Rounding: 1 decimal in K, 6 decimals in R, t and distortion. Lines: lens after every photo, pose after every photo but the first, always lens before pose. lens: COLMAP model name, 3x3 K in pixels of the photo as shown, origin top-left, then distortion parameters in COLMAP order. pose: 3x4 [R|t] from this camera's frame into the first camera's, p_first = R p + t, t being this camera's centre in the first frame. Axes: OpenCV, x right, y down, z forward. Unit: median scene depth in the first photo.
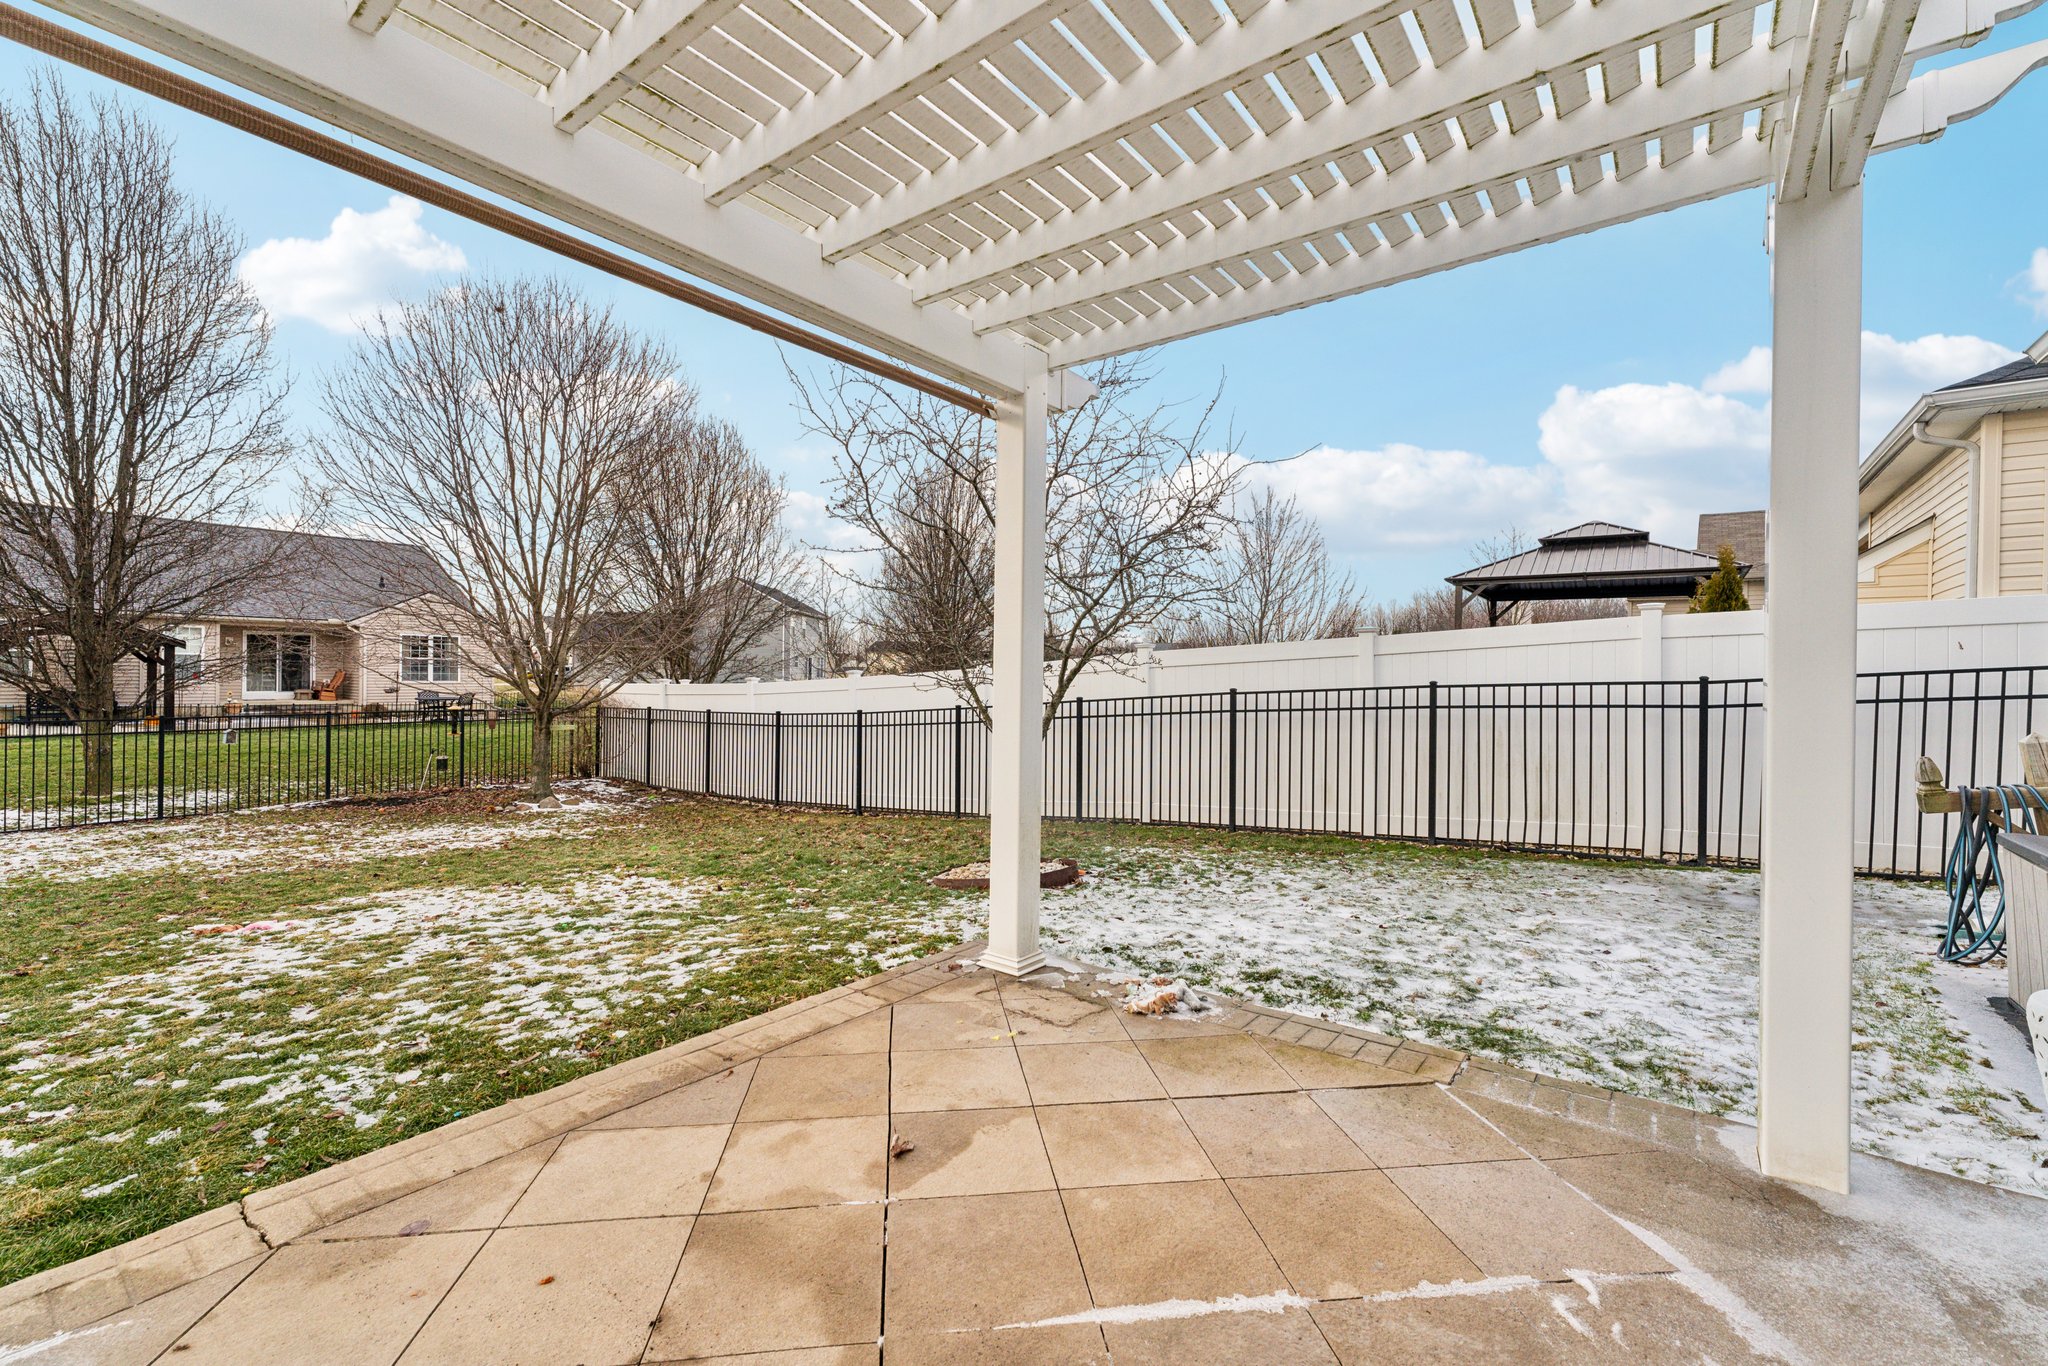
lens RADIAL K [[808.7, 0, 1024.0], [0, 808.7, 683.0], [0, 0, 1]] dist [-0.000952, -0.000099]
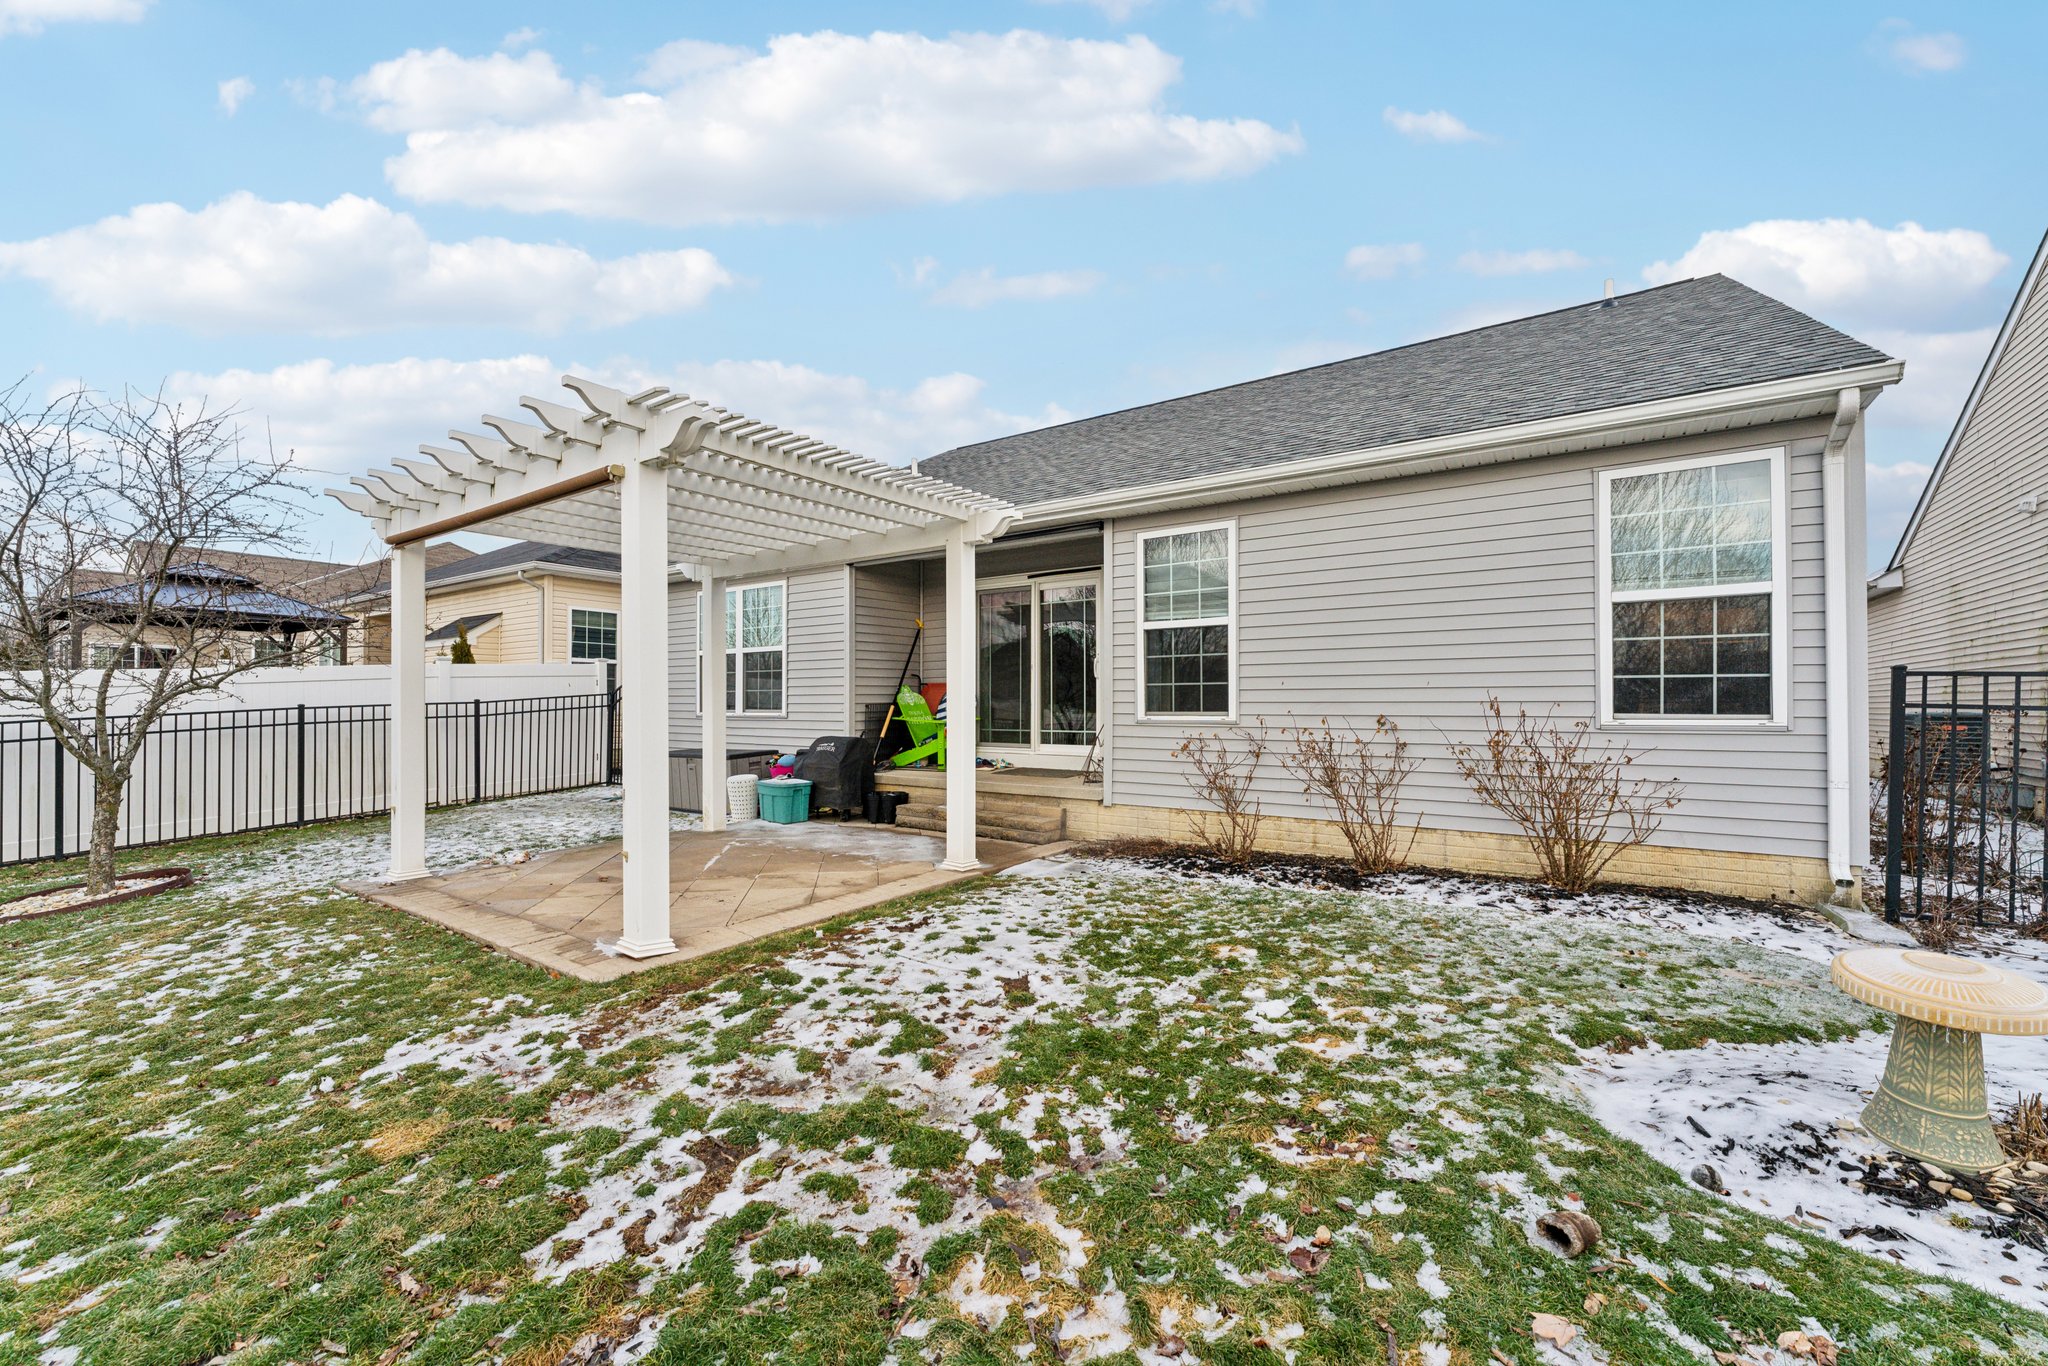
lens RADIAL K [[820.2, 0, 1020.6], [0, 820.2, 690.4], [0, 0, 1]] dist [-0.002330, -0.000036]
pose [[-0.023395, -0.000969, 0.999726, -2.001336], [-0.006095, 0.999981, 0.000826, -0.042417], [-0.999708, -0.006074, -0.023401, -0.211232]]
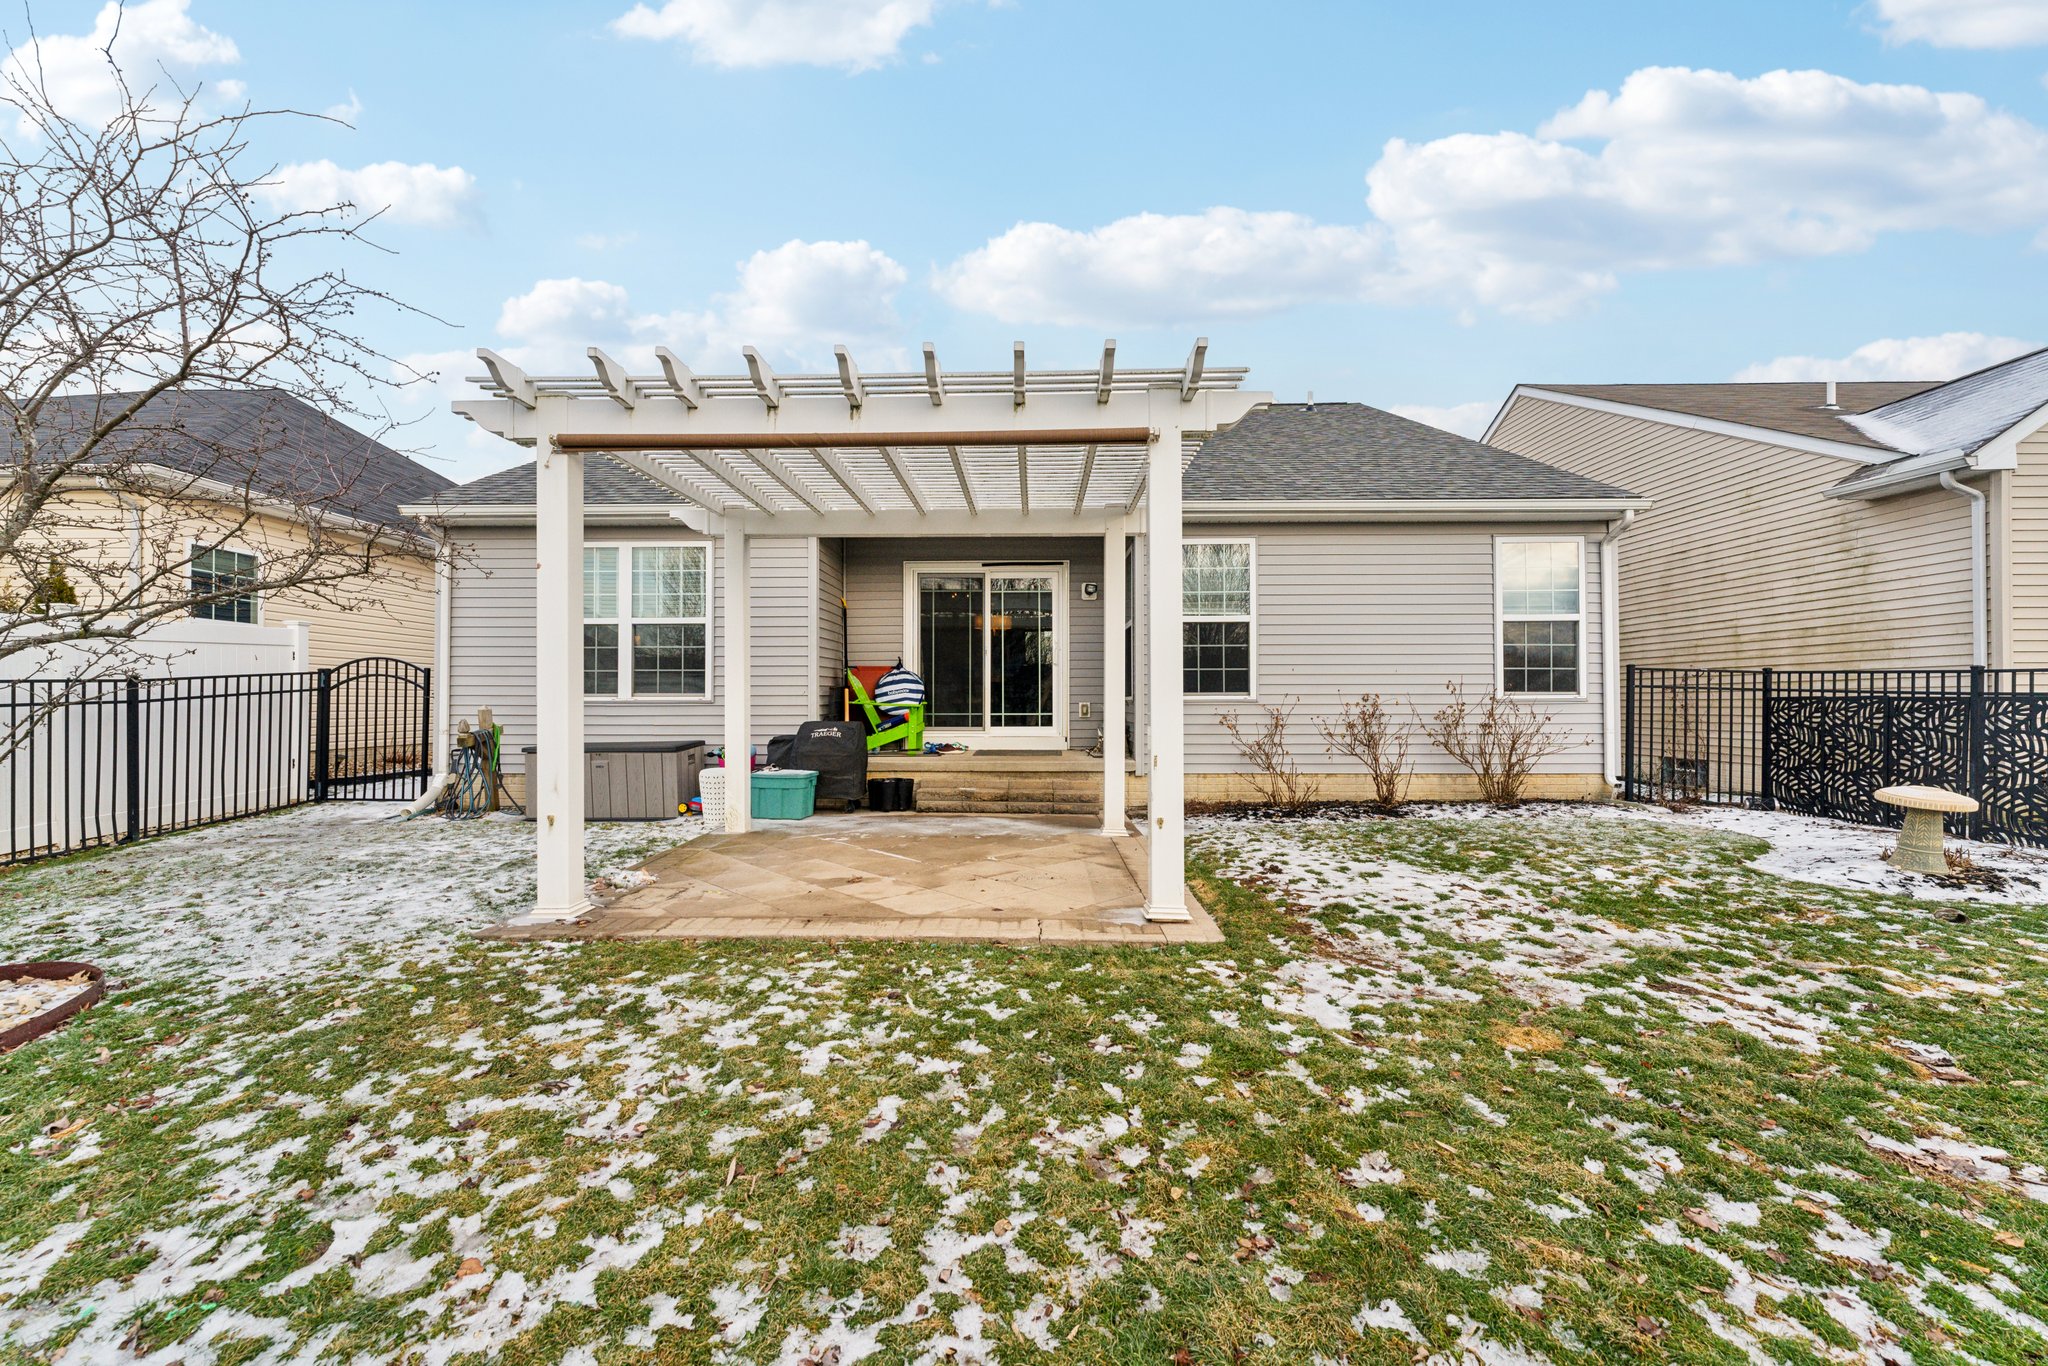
lens RADIAL K [[819.1, 0, 1016.8], [0, 819.1, 684.3], [0, 0, 1]] dist [-0.001090, -0.000136]
pose [[-0.574359, 0.000164, 0.818604, -1.604478], [-0.014487, 0.999841, -0.010365, 0.025869], [-0.818475, -0.017813, -0.574265, 1.364948]]
